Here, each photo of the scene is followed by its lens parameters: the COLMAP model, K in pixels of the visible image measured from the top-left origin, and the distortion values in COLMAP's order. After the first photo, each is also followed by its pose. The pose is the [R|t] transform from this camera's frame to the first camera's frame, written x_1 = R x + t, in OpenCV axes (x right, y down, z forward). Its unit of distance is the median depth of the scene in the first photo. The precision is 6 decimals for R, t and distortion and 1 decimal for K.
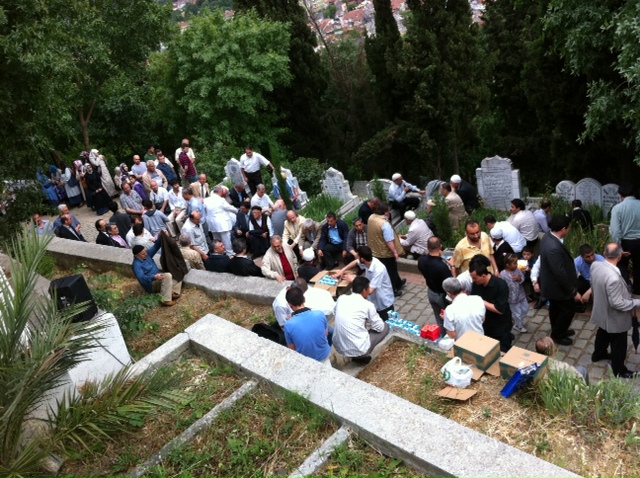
lens RADIAL K [[608.9, 0, 320.0], [0, 608.9, 239.0], [0, 0, 1]] dist [0.015884, -0.002401]
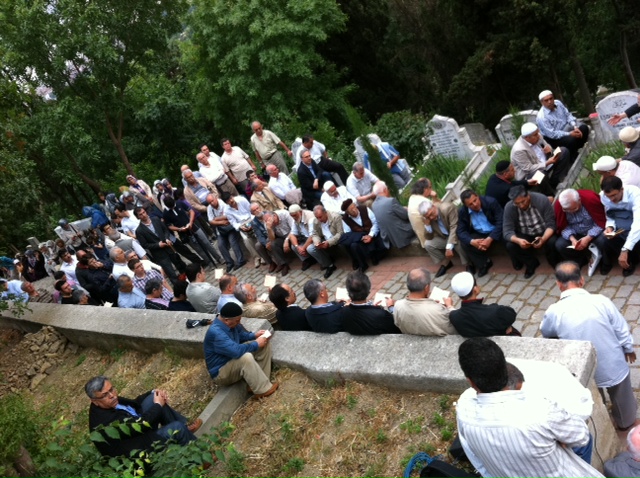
lens RADIAL K [[612.8, 0, 320.0], [0, 612.8, 239.0], [0, 0, 1]] dist [0.093632, -0.318685]
pose [[0.963260, -0.225950, -0.145181, -0.030410], [0.233506, 0.971648, 0.037083, -0.029055], [0.132686, -0.069621, 0.988710, 0.214228]]
